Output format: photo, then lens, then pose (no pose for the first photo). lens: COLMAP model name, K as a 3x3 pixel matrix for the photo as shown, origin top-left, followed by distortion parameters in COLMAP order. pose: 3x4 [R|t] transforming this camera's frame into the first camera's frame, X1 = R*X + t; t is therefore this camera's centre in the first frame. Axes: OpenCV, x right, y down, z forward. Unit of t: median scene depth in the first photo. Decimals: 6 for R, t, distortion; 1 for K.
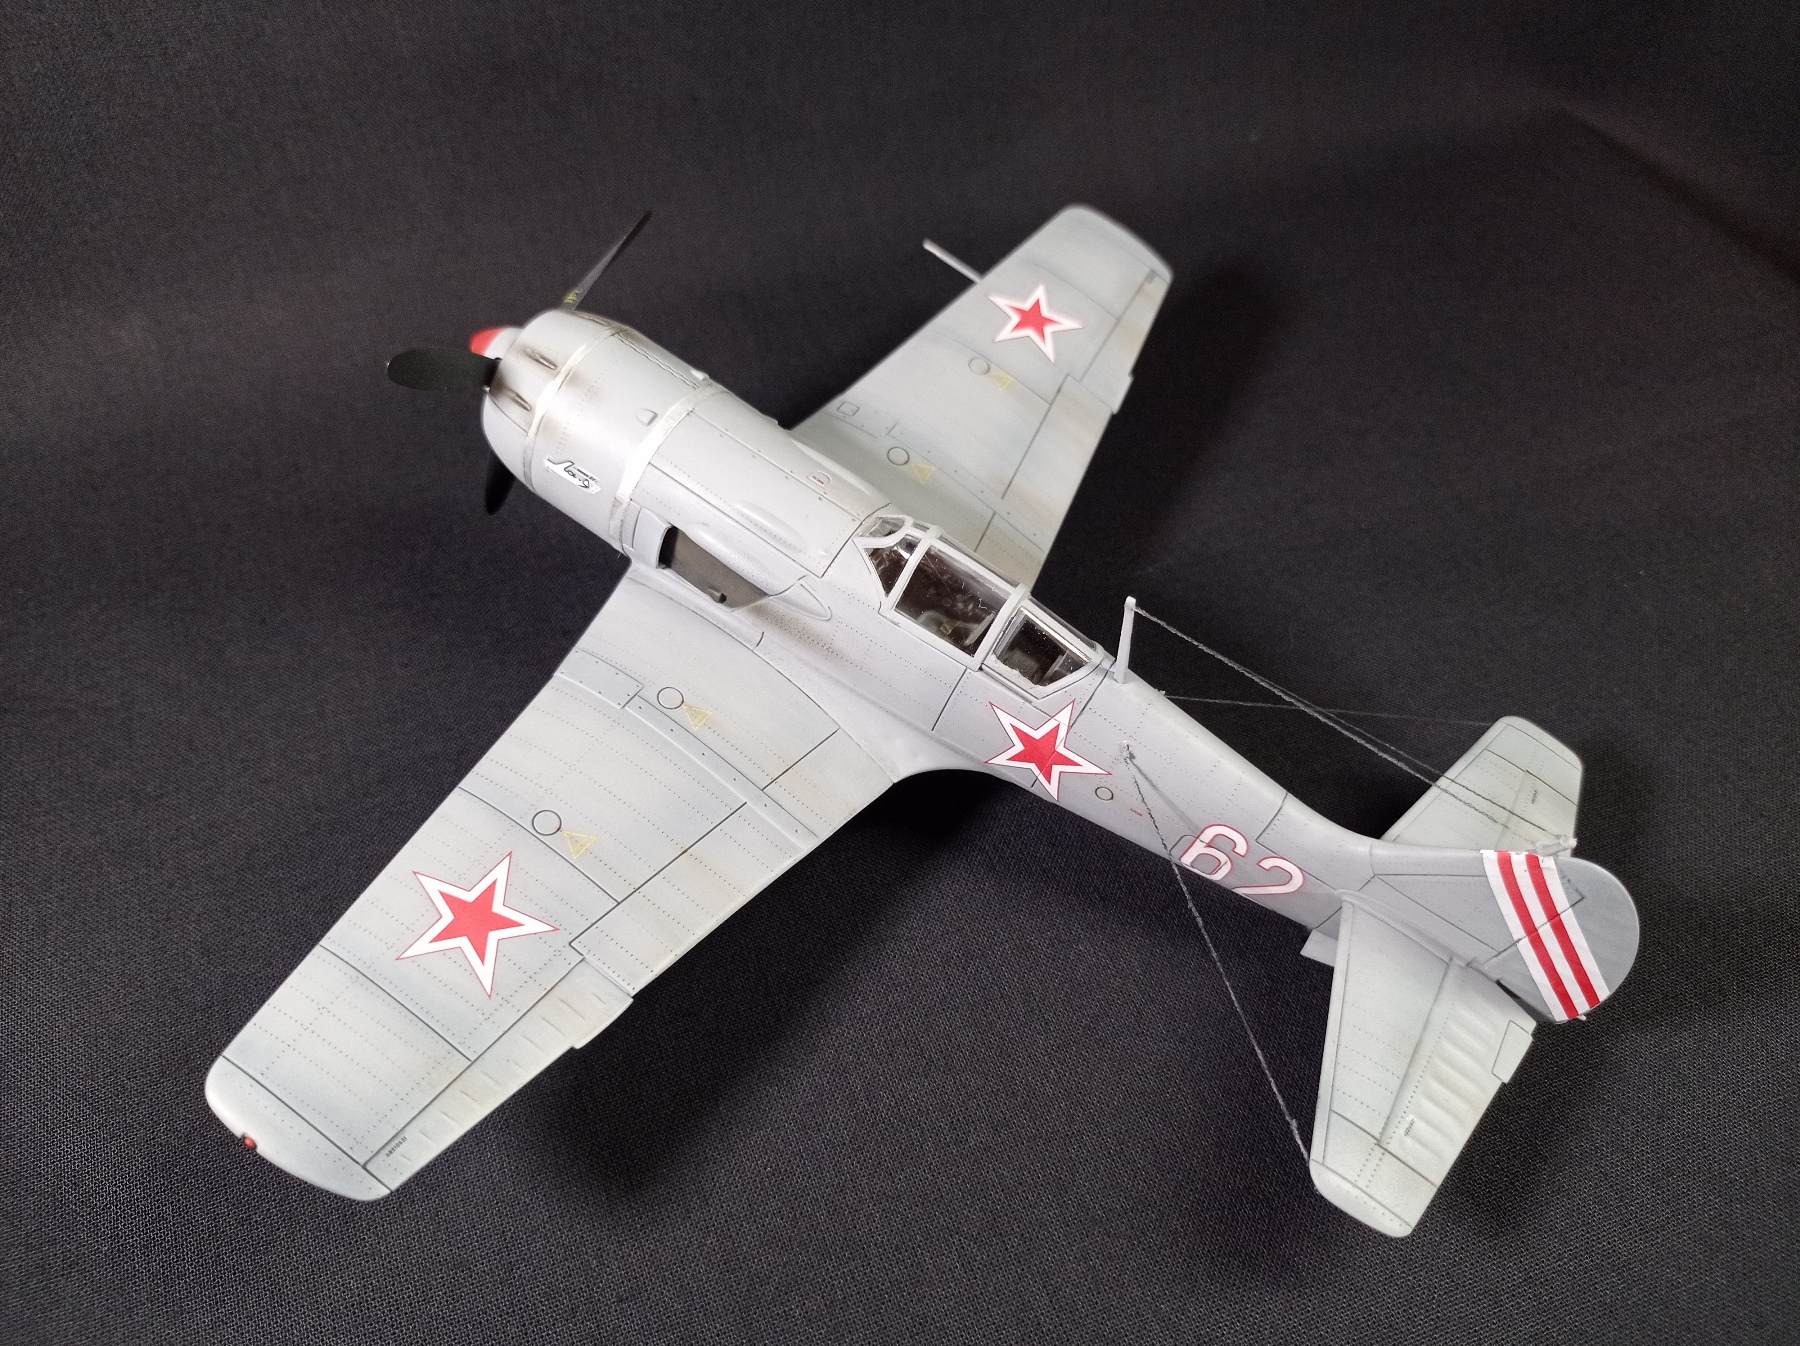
lens RADIAL K [[1397.5, 0, 900.0], [0, 1397.5, 673.0], [0, 0, 1]] dist [-0.011468, -0.010357]
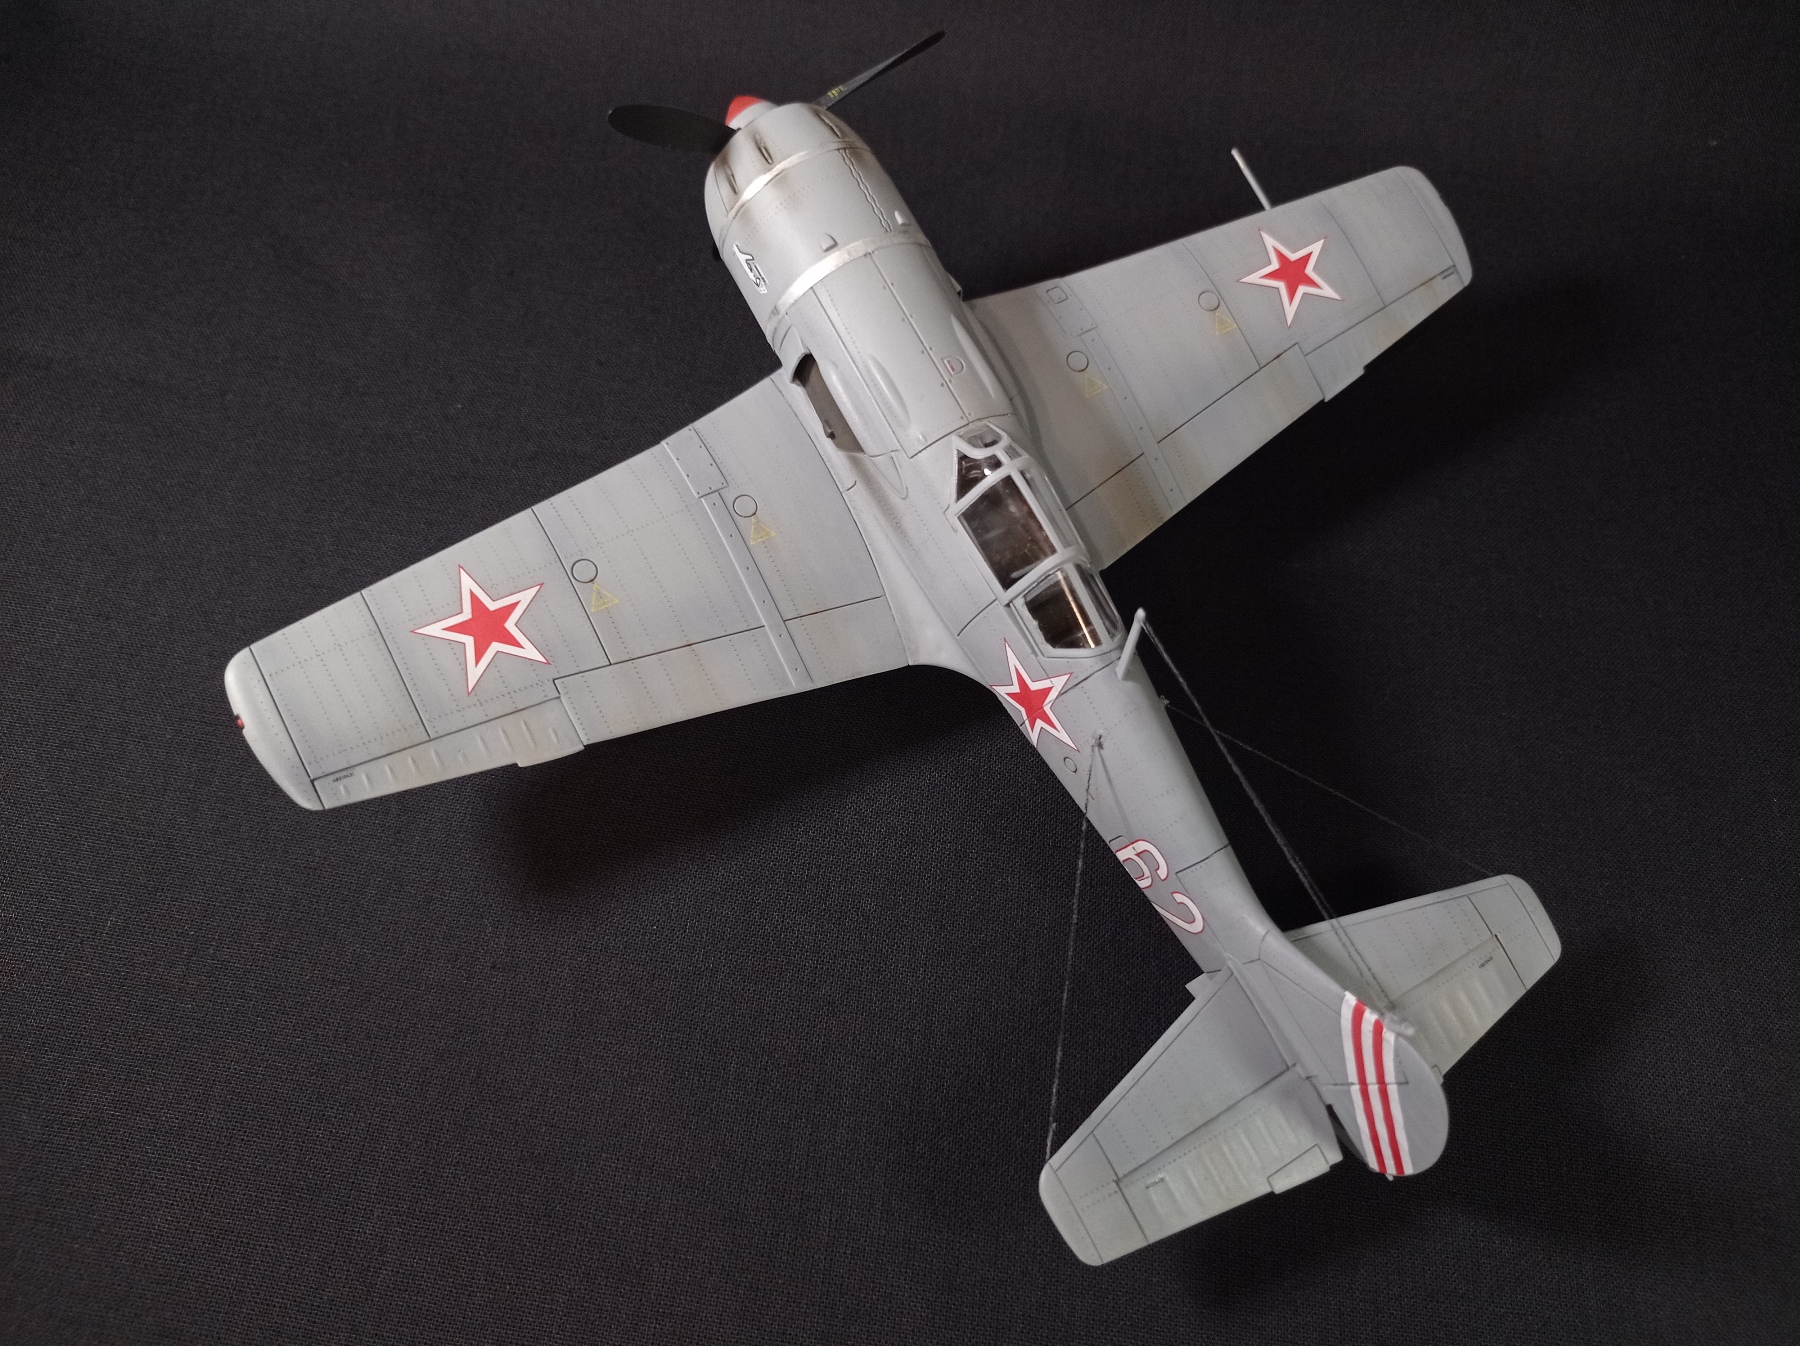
lens RADIAL K [[1388.9, 0, 900.0], [0, 1388.9, 673.0], [0, 0, 1]] dist [-0.008676, -0.000722]
pose [[0.883483, 0.428648, -0.188995, 0.198454], [-0.385910, 0.894650, 0.225110, -0.154569], [0.265578, -0.125946, 0.955827, -0.000732]]
